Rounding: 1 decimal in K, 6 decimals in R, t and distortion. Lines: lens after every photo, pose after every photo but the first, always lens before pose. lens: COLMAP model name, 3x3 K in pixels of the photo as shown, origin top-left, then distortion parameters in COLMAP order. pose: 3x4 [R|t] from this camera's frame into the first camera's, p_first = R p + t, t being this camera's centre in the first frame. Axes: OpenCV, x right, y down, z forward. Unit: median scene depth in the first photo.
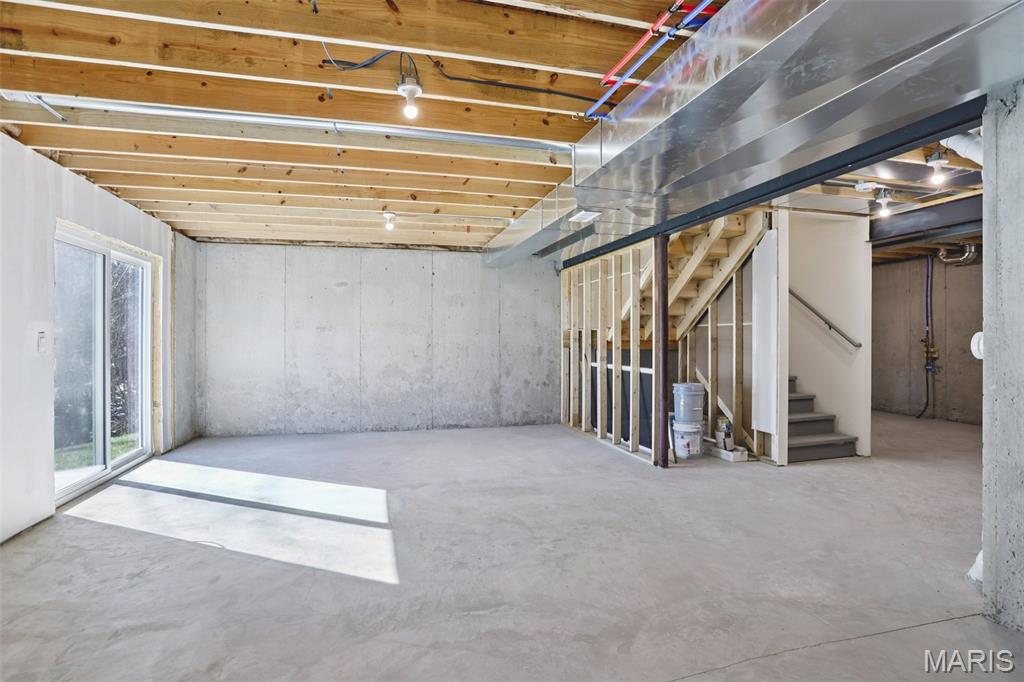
lens RADIAL K [[532.7, 0, 512.0], [0, 532.7, 341.0], [0, 0, 1]] dist [0.001553, 0.000588]
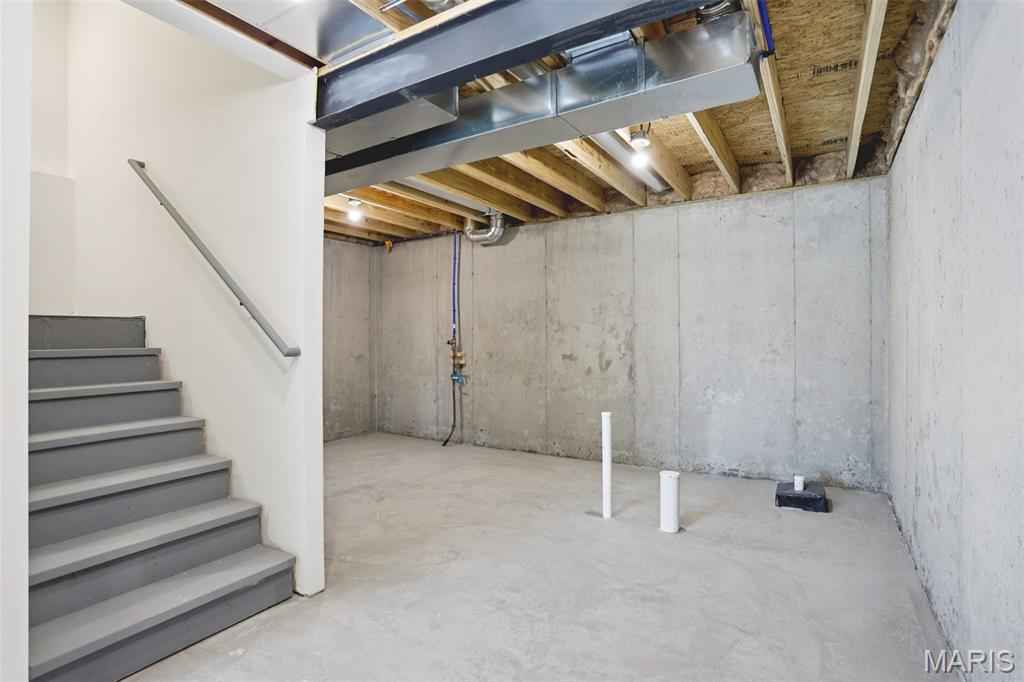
lens RADIAL K [[532.7, 0, 512.0], [0, 532.7, 341.0], [0, 0, 1]] dist [0.001553, 0.000588]
pose [[0.749515, 0.002391, 0.661983, 0.341570], [-0.000294, 0.999995, -0.003280, 0.000035], [-0.661987, 0.002264, 0.749512, 0.380689]]
